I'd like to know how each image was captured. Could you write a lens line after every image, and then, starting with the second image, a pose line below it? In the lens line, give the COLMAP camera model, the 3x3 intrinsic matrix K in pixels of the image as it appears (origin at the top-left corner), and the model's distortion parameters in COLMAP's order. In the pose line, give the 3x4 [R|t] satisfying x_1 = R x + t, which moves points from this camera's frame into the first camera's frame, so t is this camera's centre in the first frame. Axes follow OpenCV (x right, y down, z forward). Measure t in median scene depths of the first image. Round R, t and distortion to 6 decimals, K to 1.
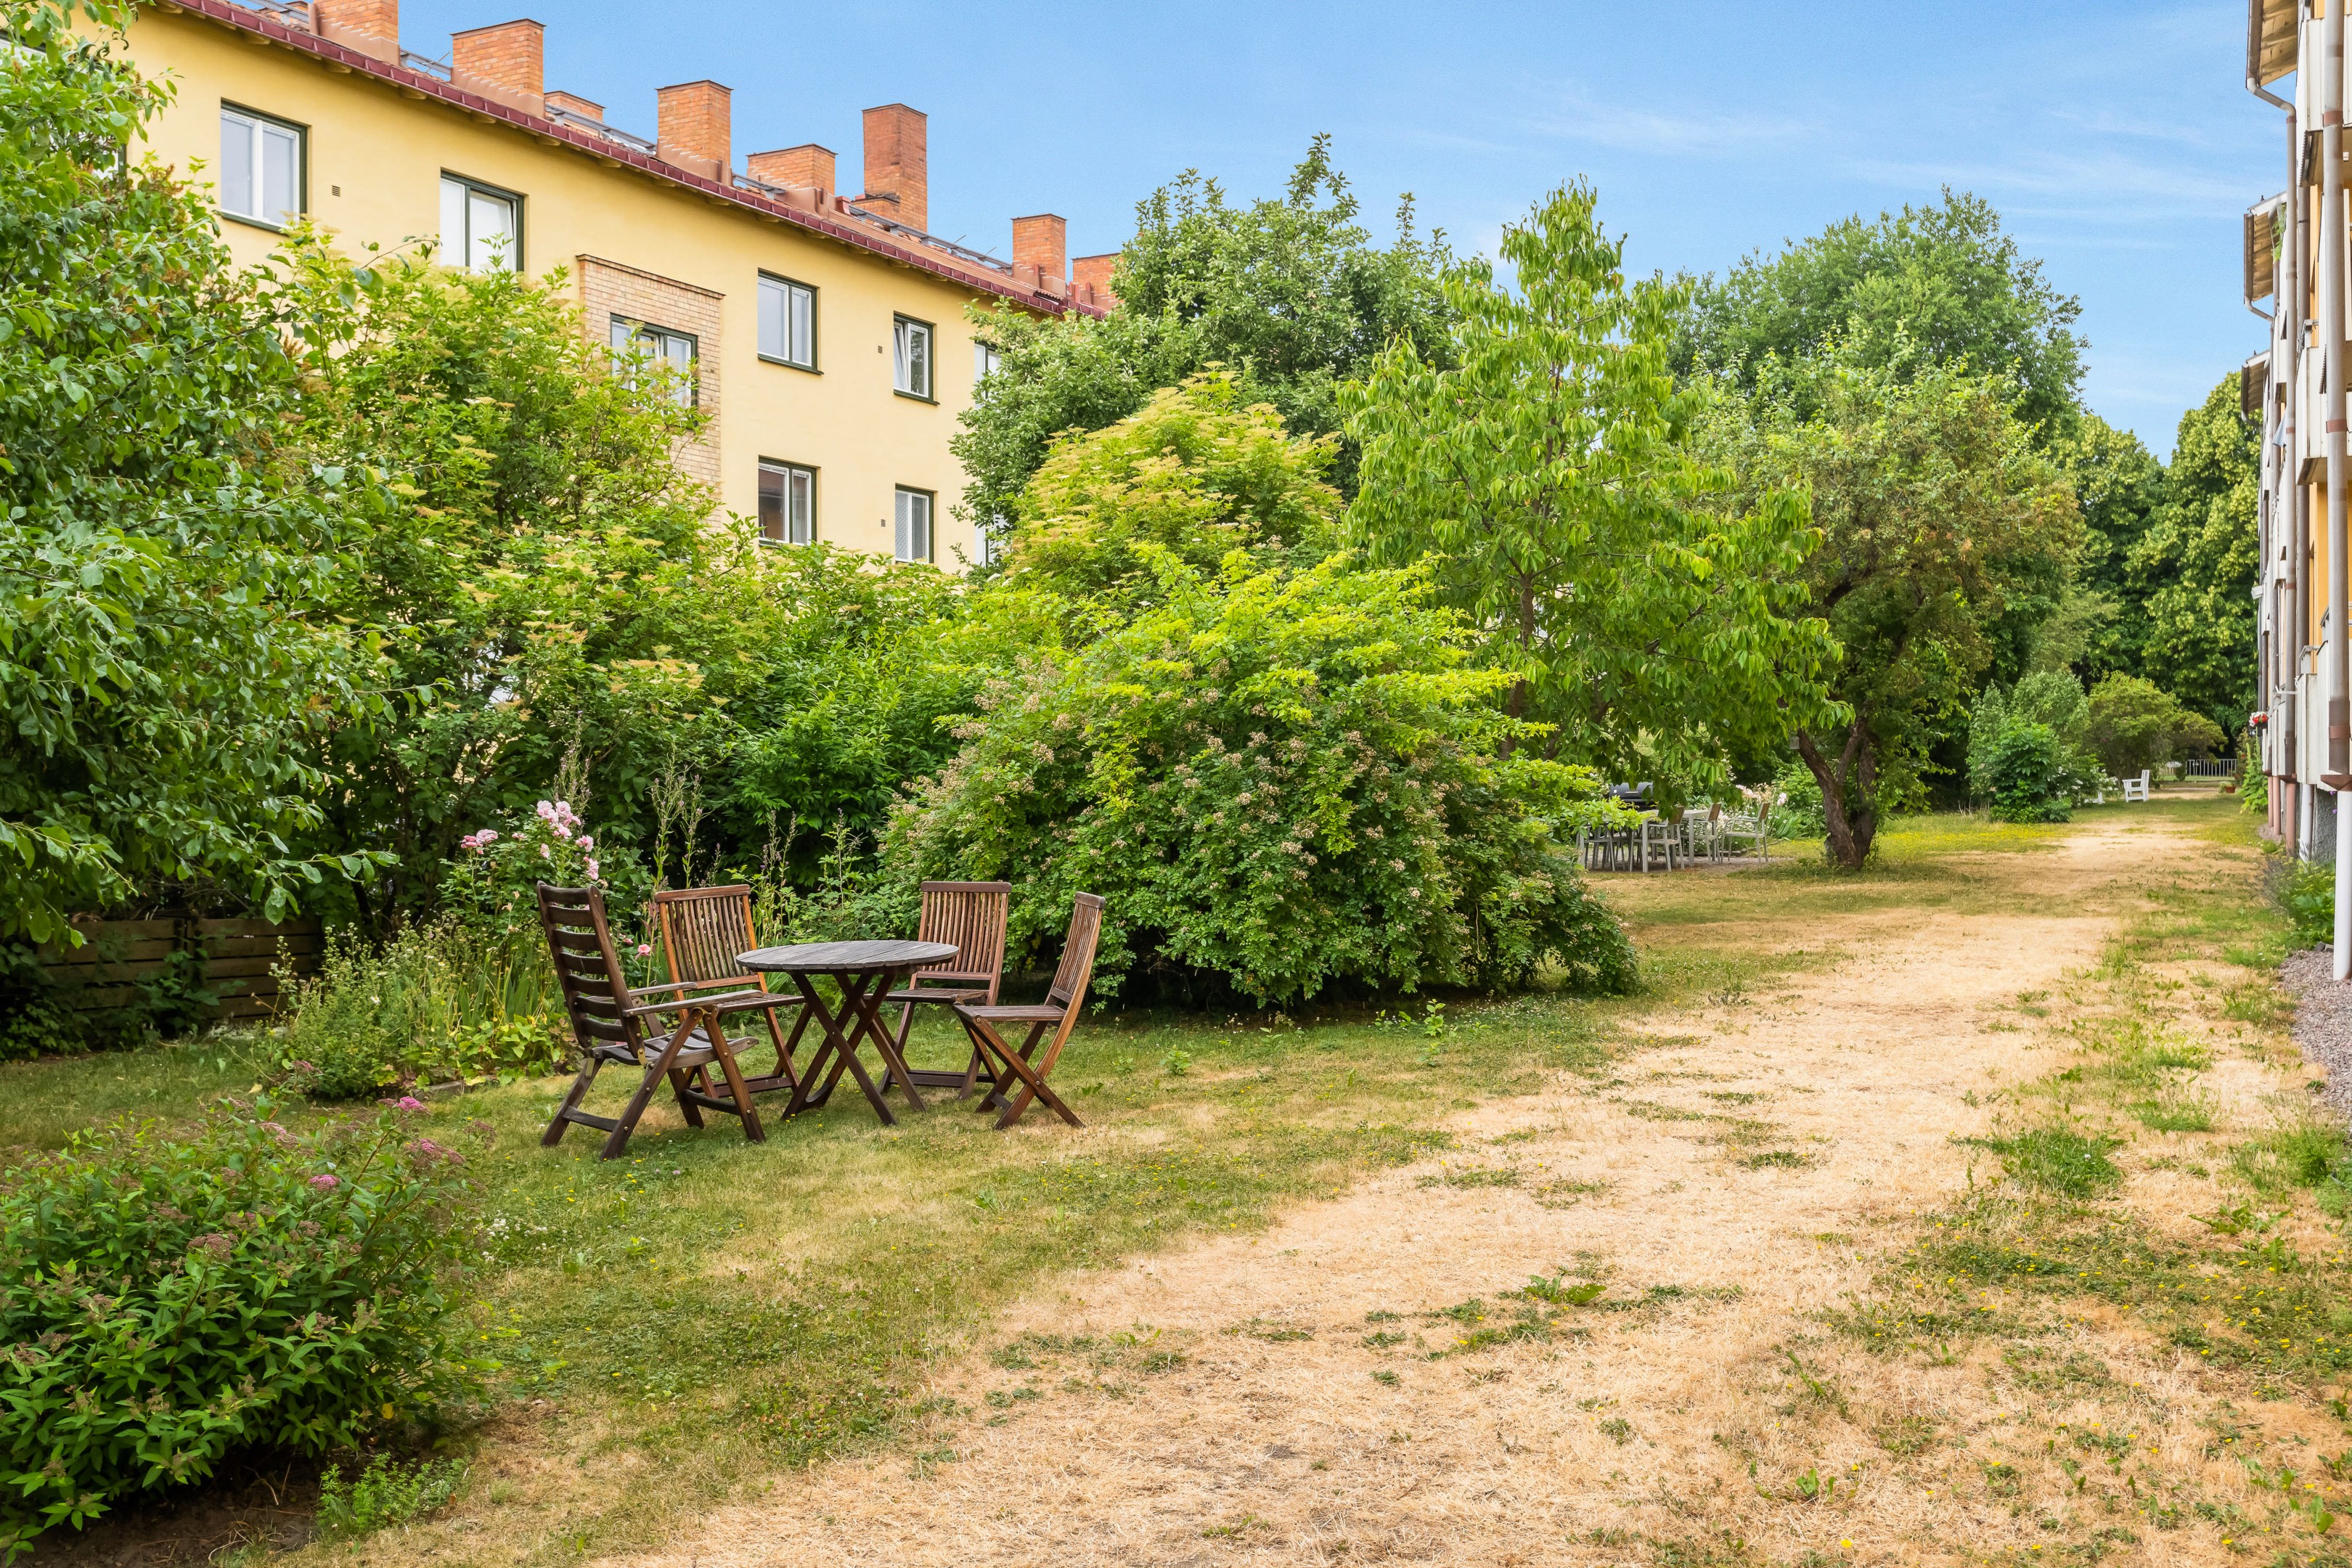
lens RADIAL K [[2359.6, 0, 1175.7], [0, 2359.6, 787.3], [0, 0, 1]] dist [0.004638, 0.000000]
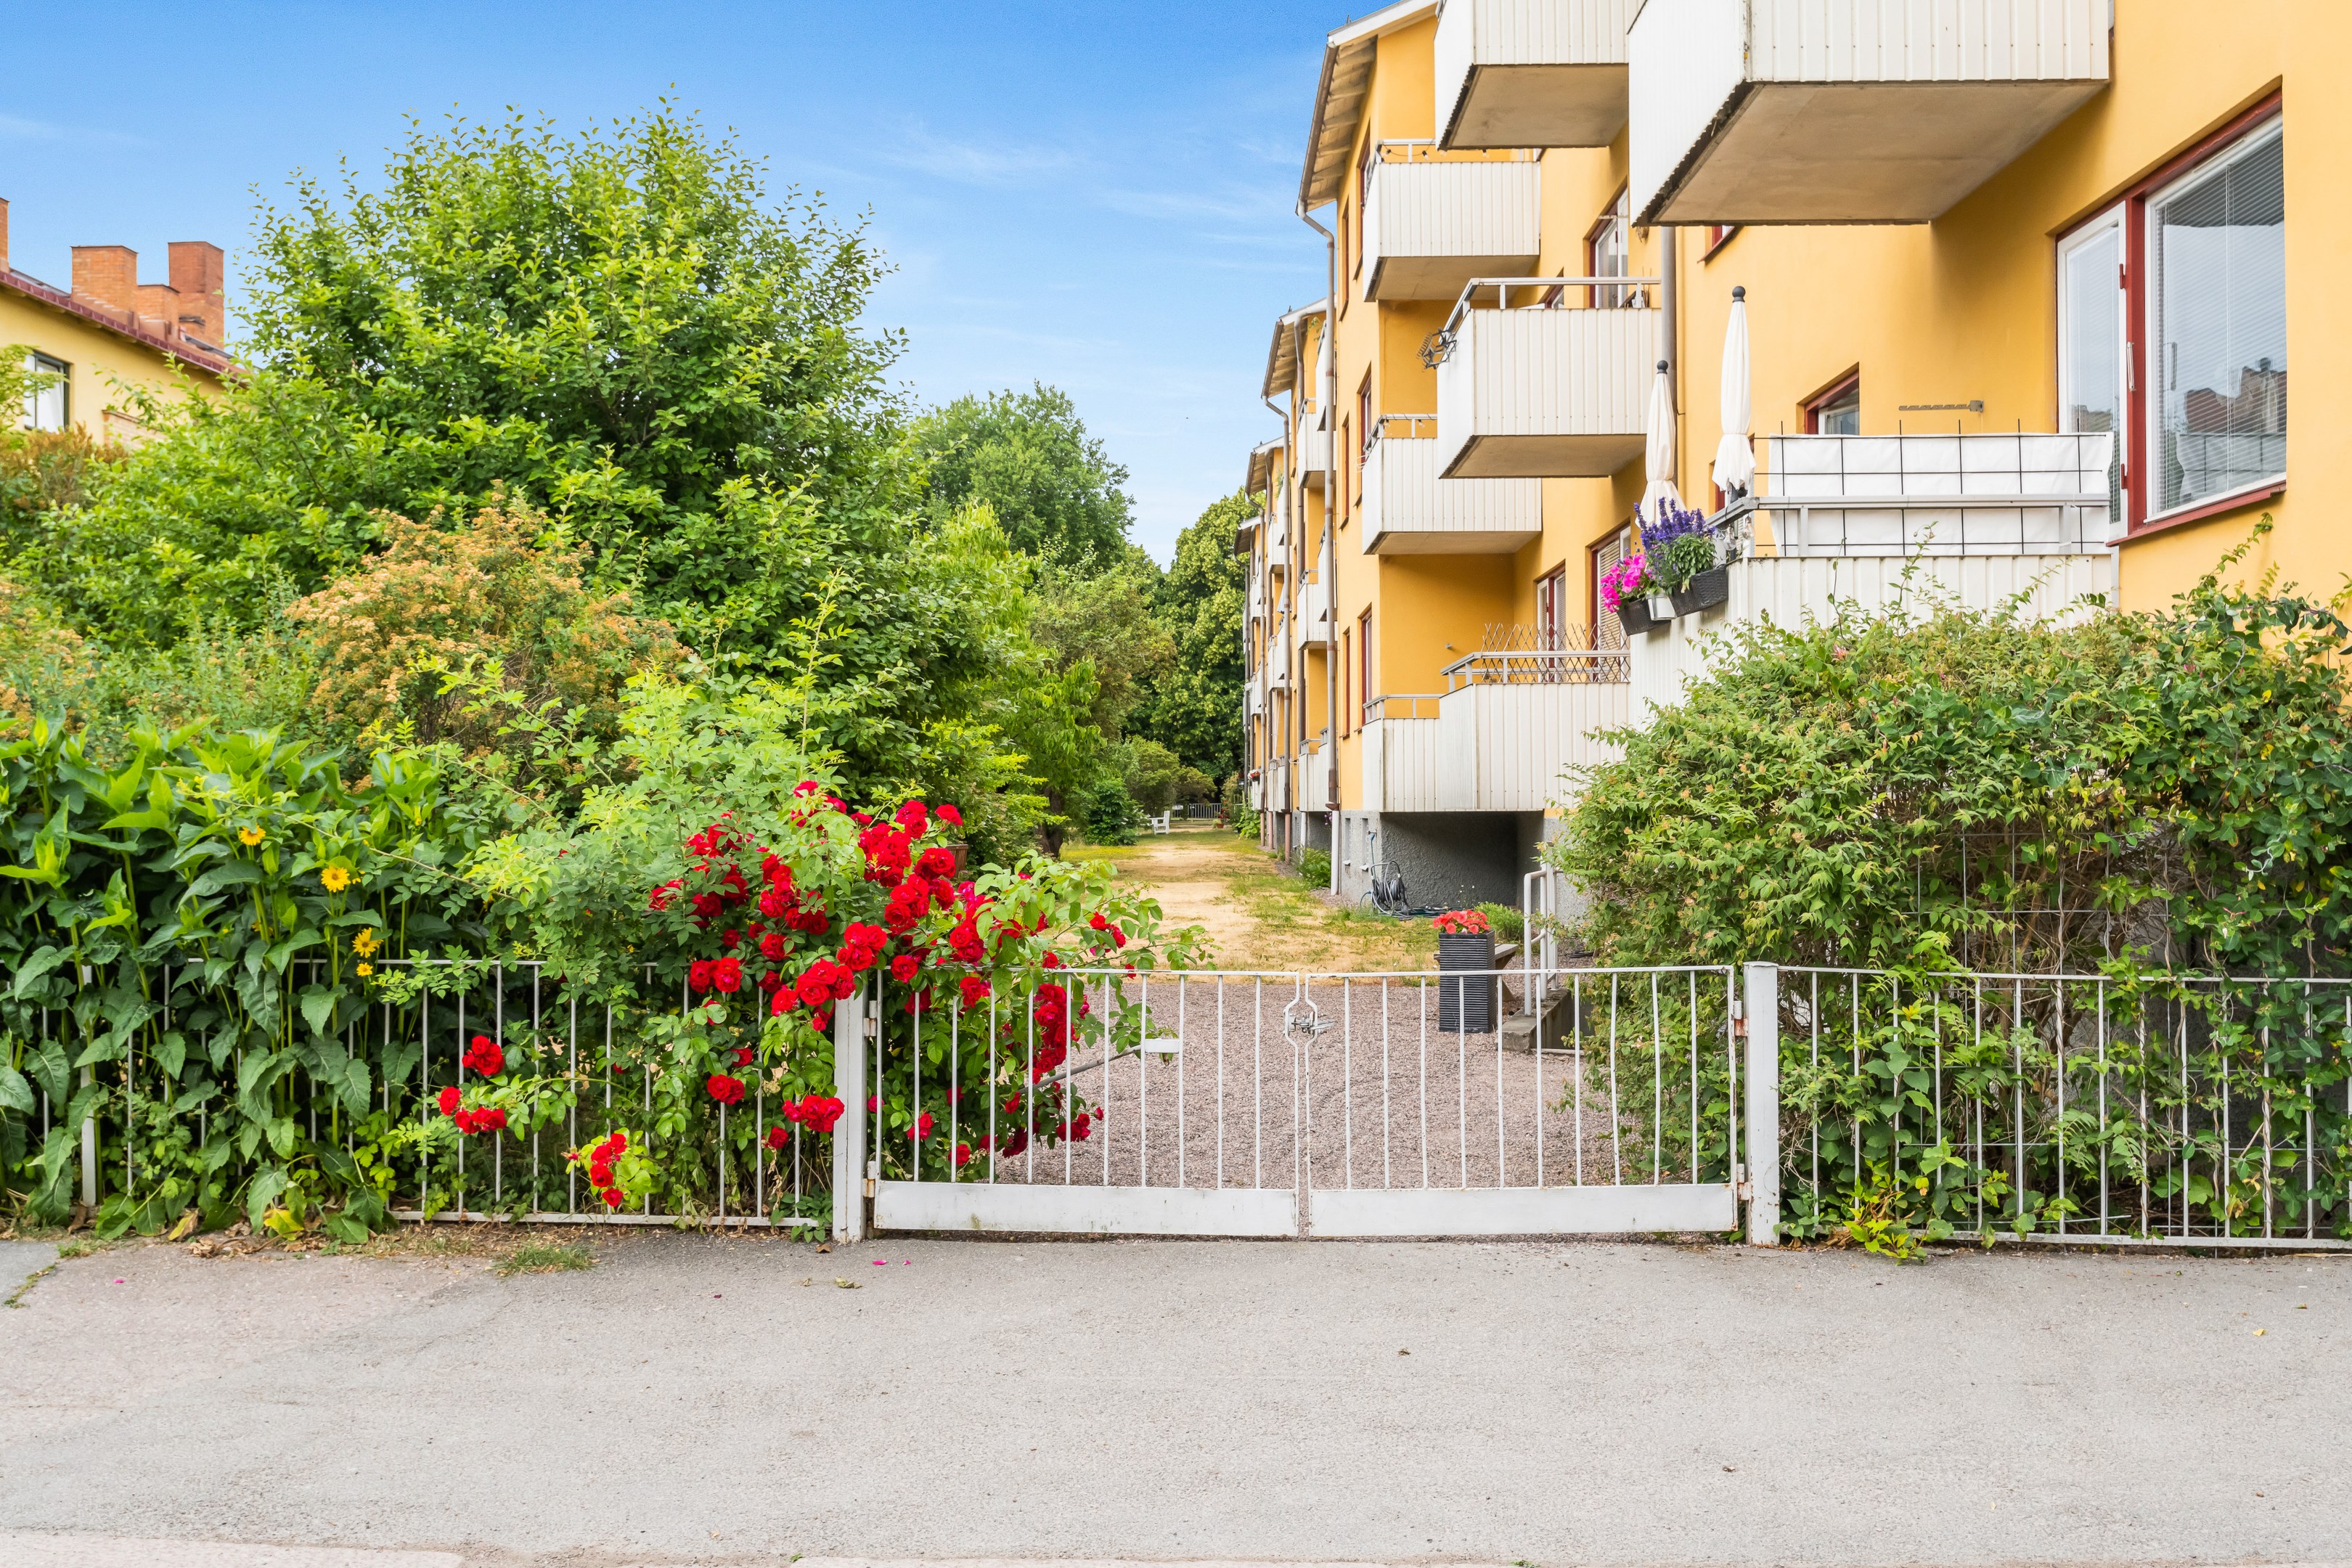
lens RADIAL K [[2359.6, 0, 1175.1], [0, 2359.6, 785.0], [0, 0, 1]] dist [0.004638, 0.000000]
pose [[0.914284, 0.006436, 0.405023, -0.107965], [0.001943, 0.999793, -0.020274, 0.004329], [-0.405069, 0.019324, 0.914082, -0.193415]]
